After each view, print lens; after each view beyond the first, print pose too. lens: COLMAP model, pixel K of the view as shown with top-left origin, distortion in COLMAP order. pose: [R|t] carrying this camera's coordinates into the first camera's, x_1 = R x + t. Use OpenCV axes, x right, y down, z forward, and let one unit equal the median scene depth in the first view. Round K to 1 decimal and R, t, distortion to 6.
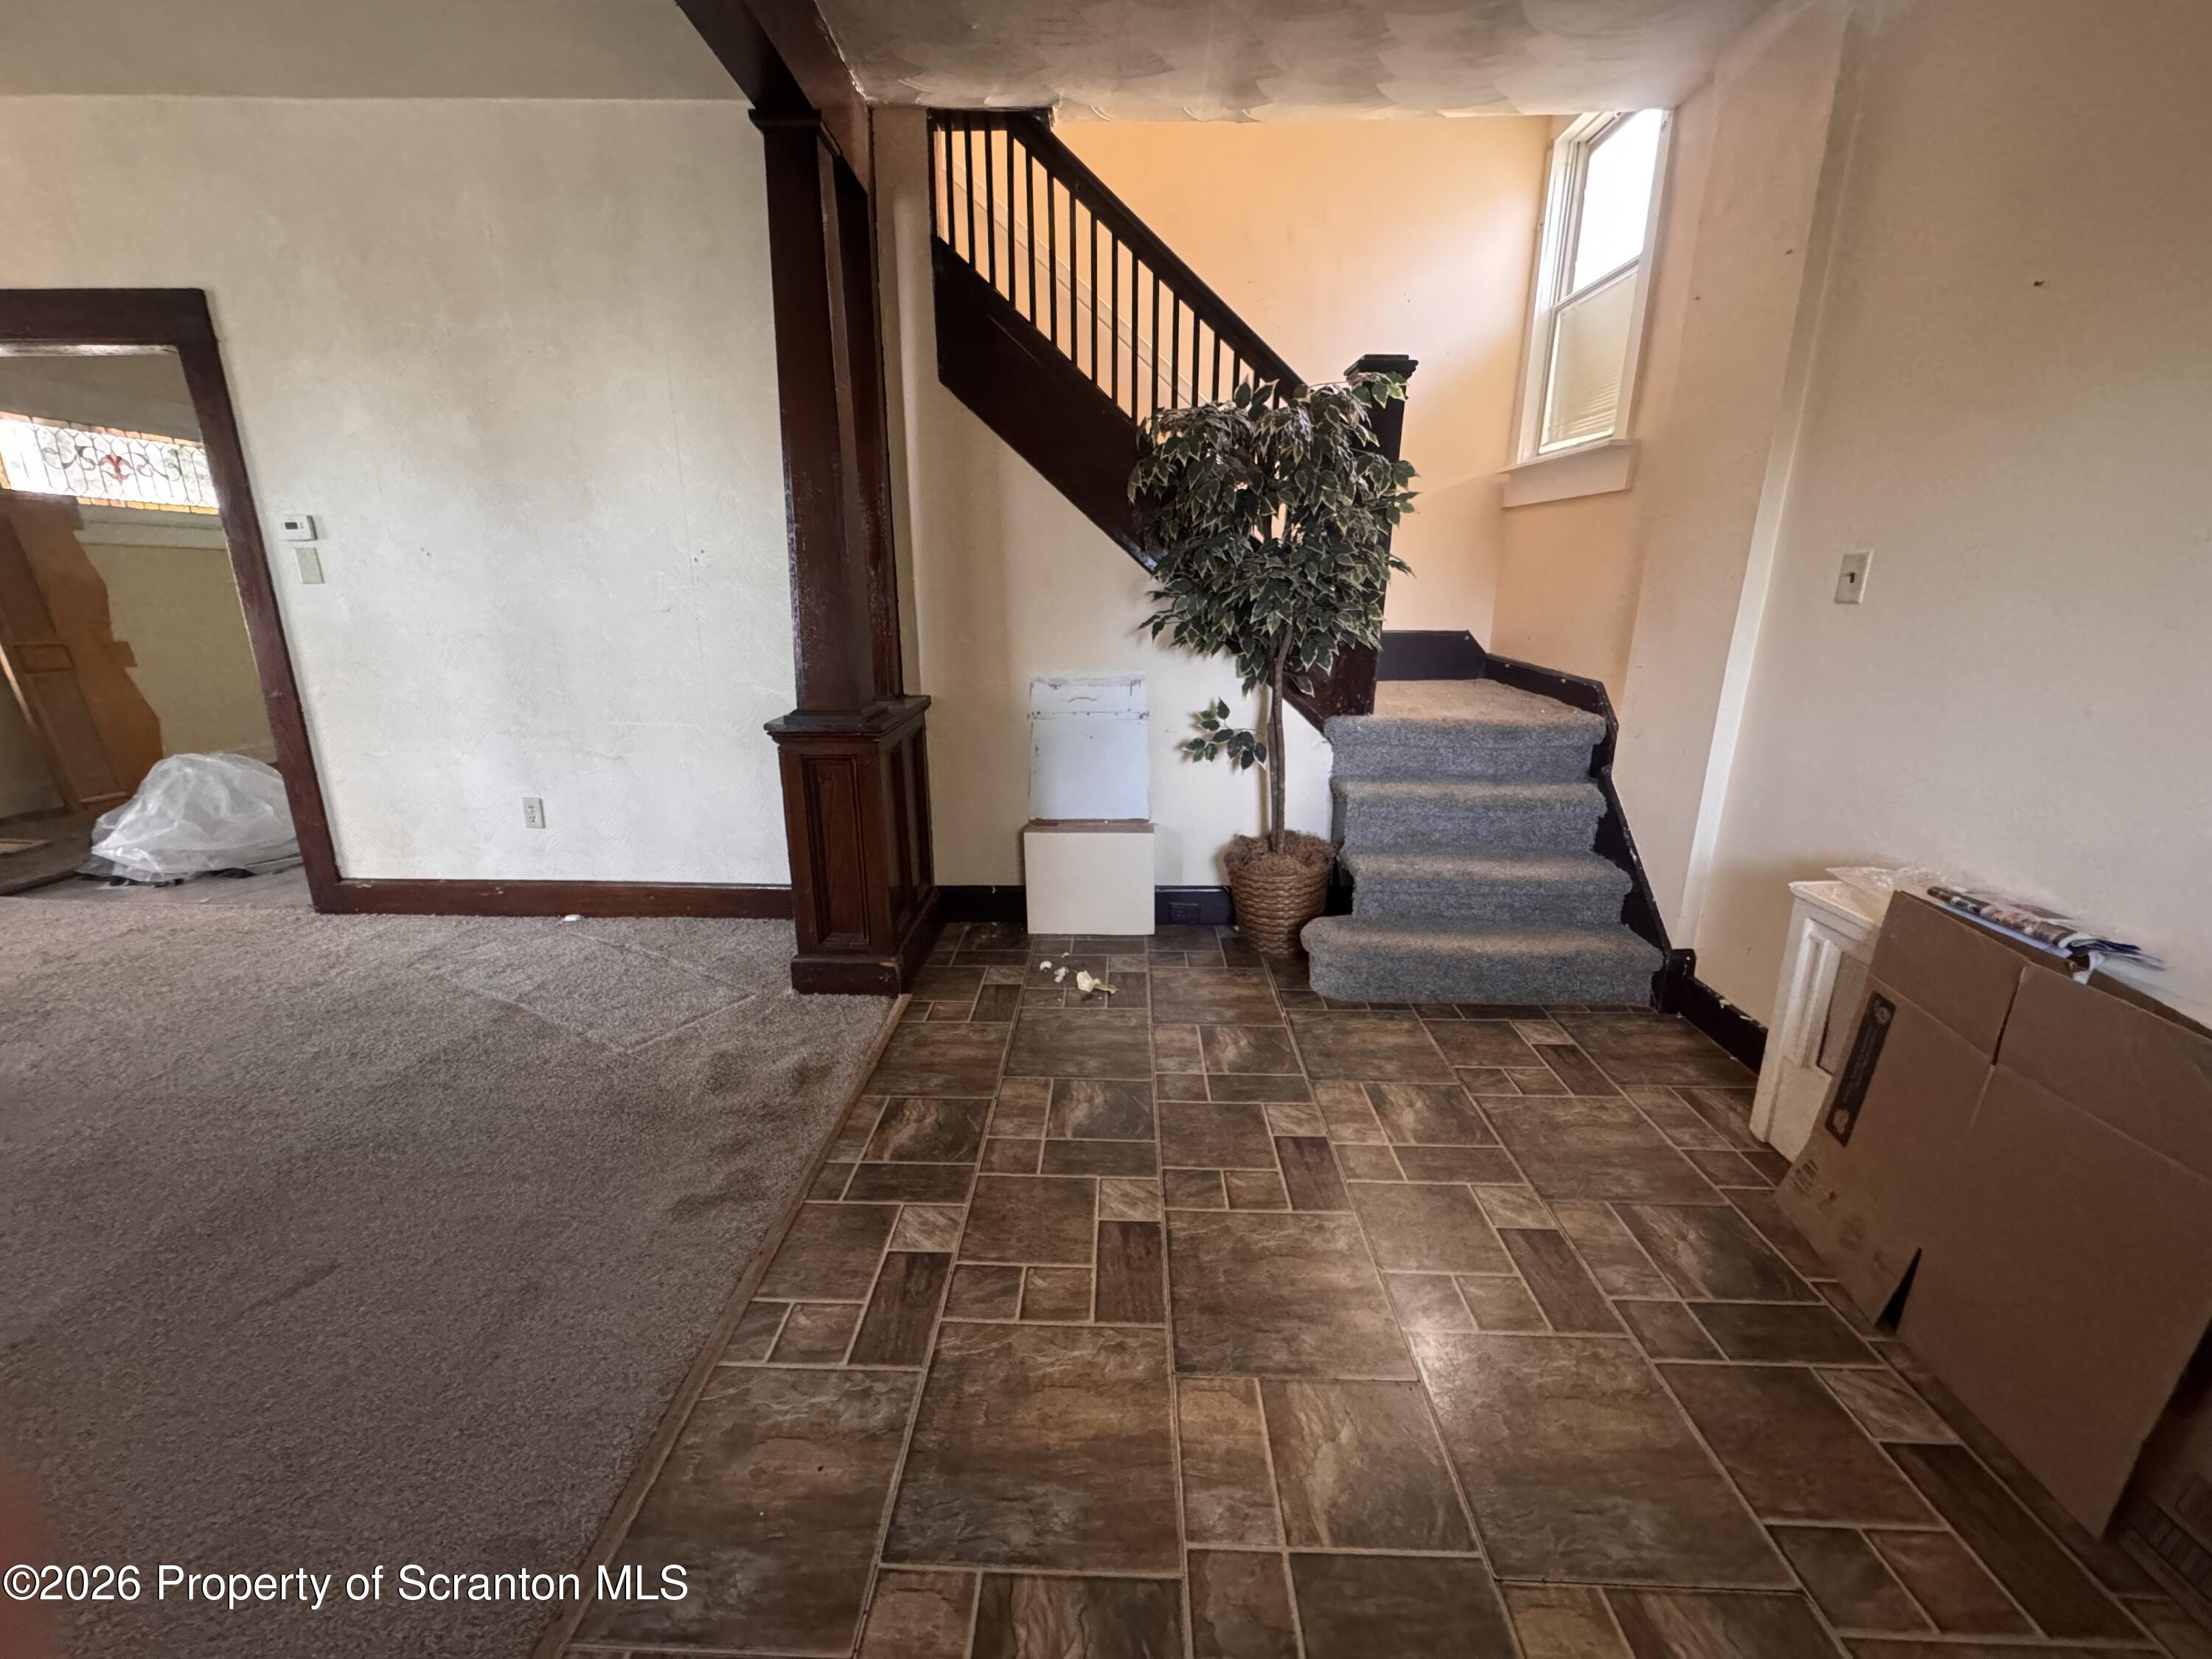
lens RADIAL K [[888.7, 0, 1099.3], [0, 888.7, 825.8], [0, 0, 1]] dist [-0.000260, 0.000323]
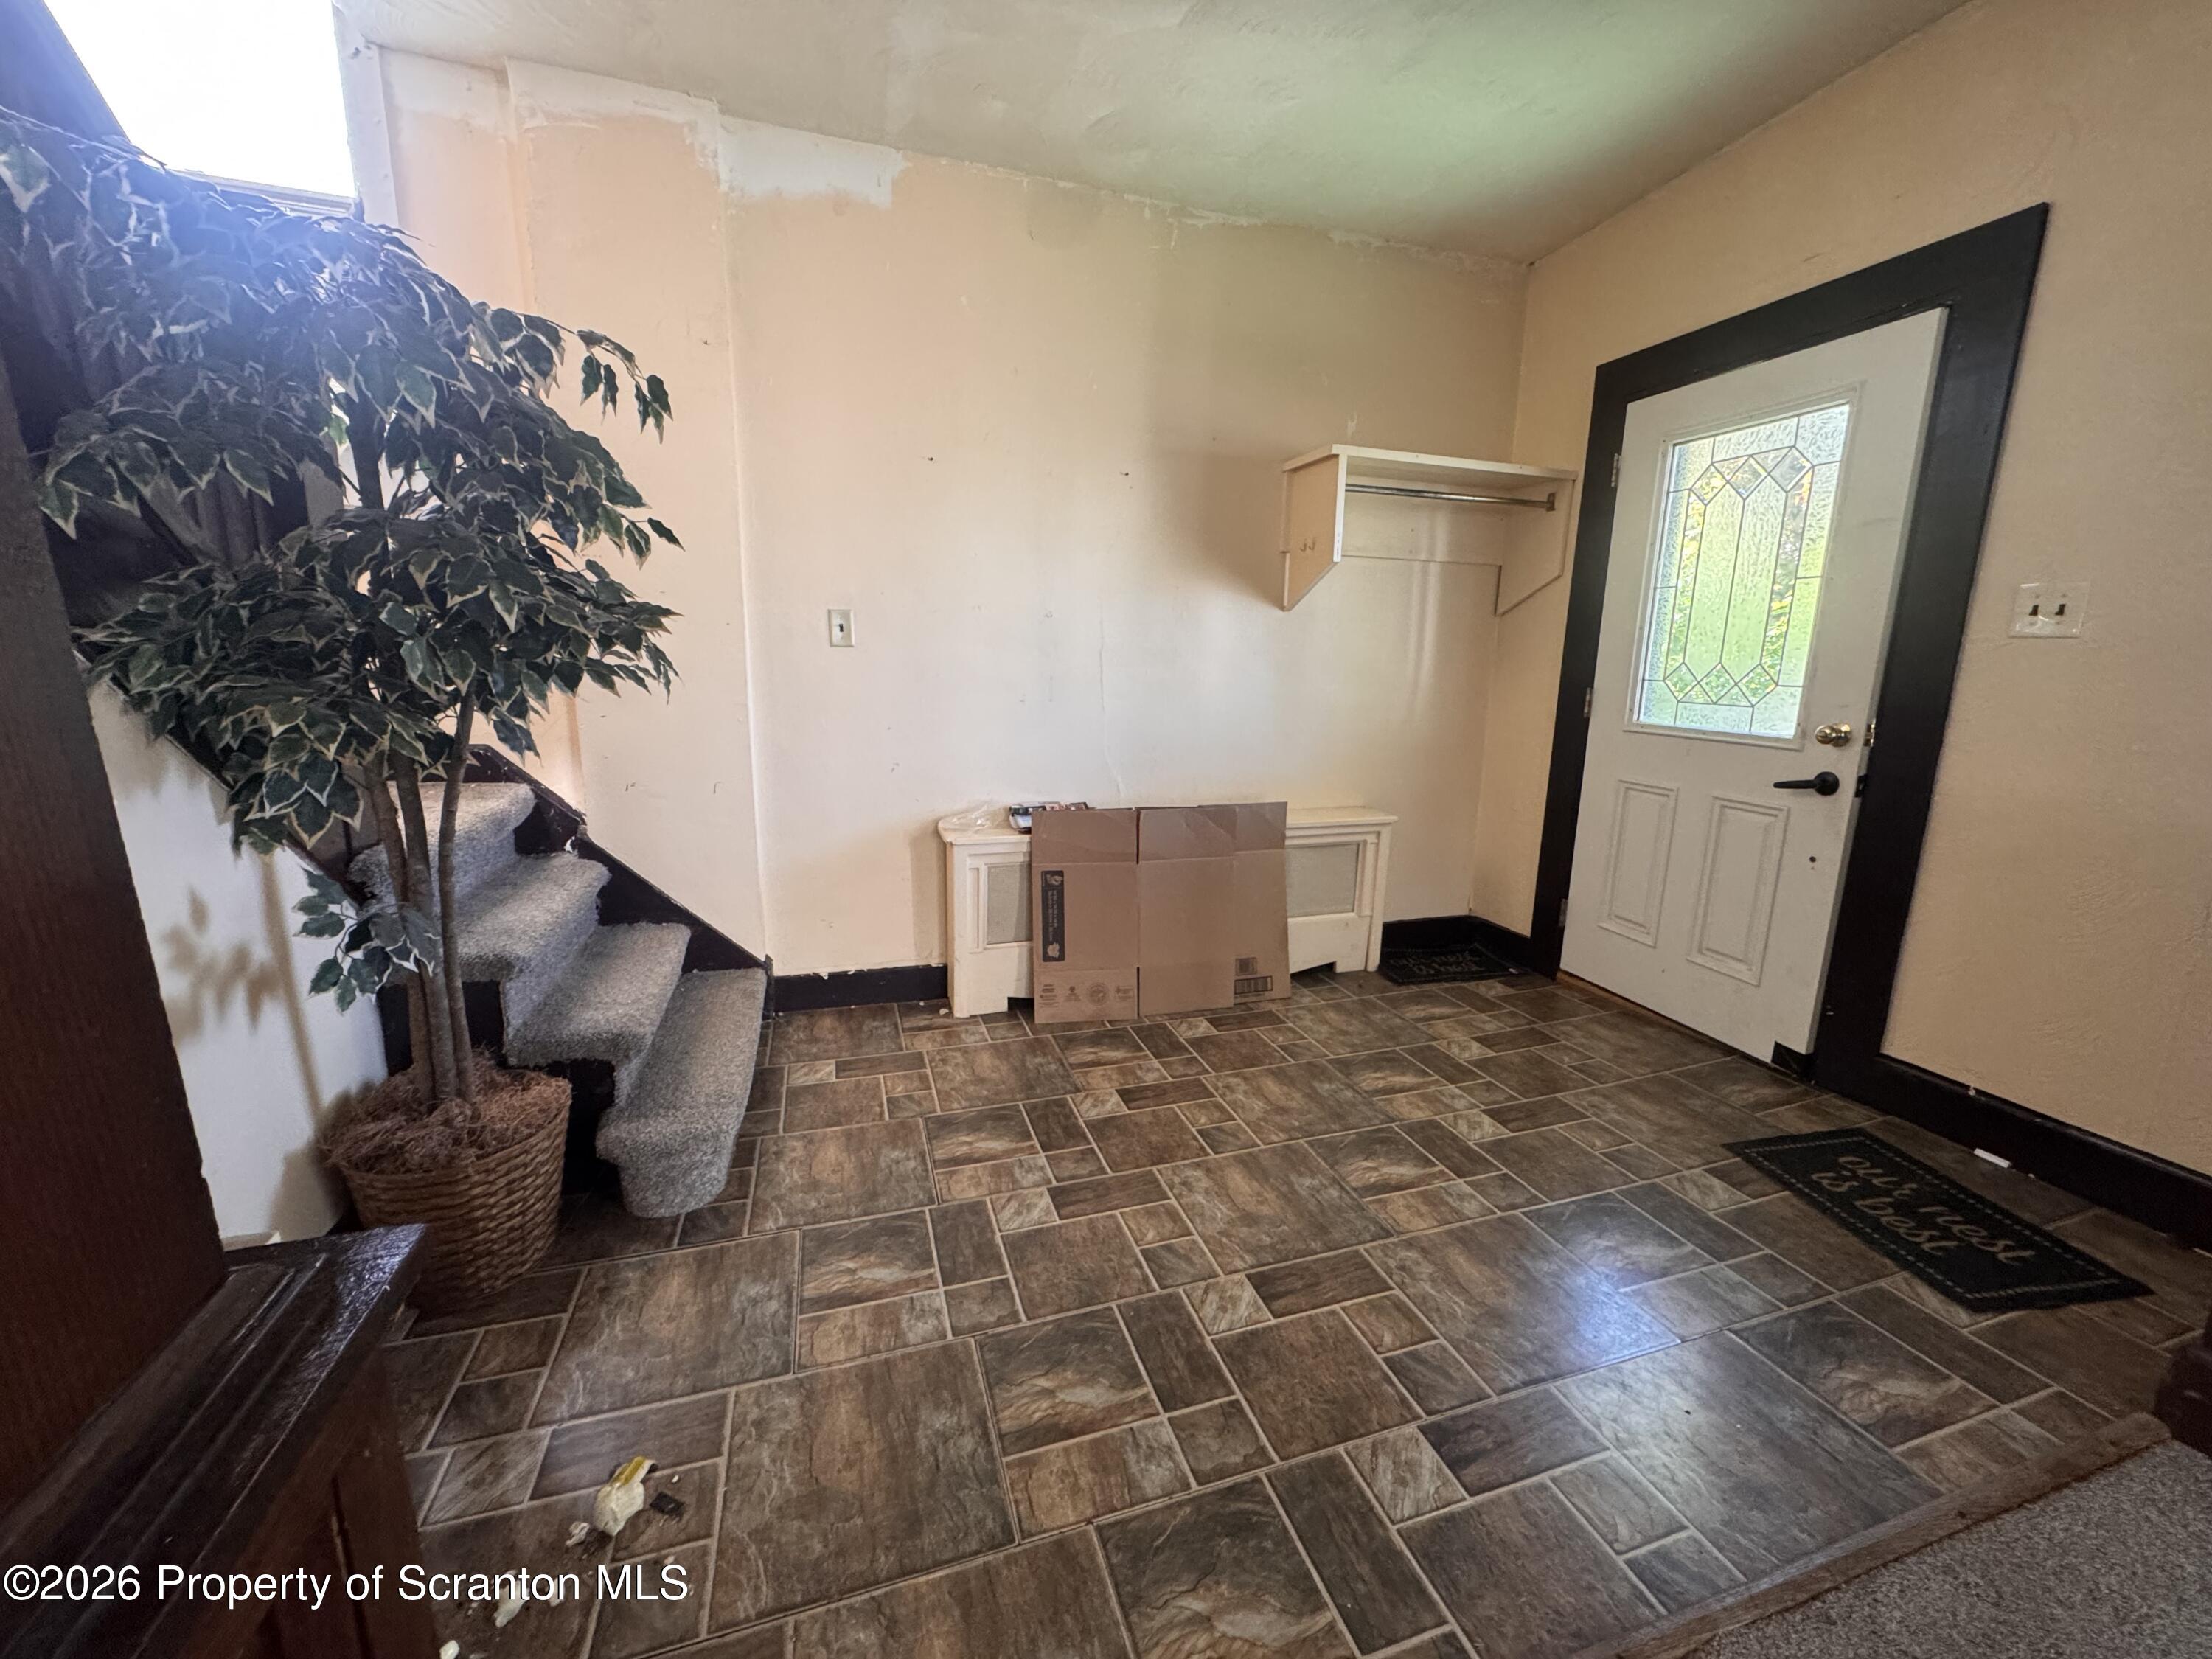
lens RADIAL K [[888.7, 0, 1106.6], [0, 888.7, 833.3], [0, 0, 1]] dist [-0.000260, 0.000323]
pose [[-0.331901, -0.200930, 0.921666, -0.659988], [0.234448, 0.928823, 0.286917, -0.311819], [-0.913715, 0.311311, -0.261170, 1.195158]]
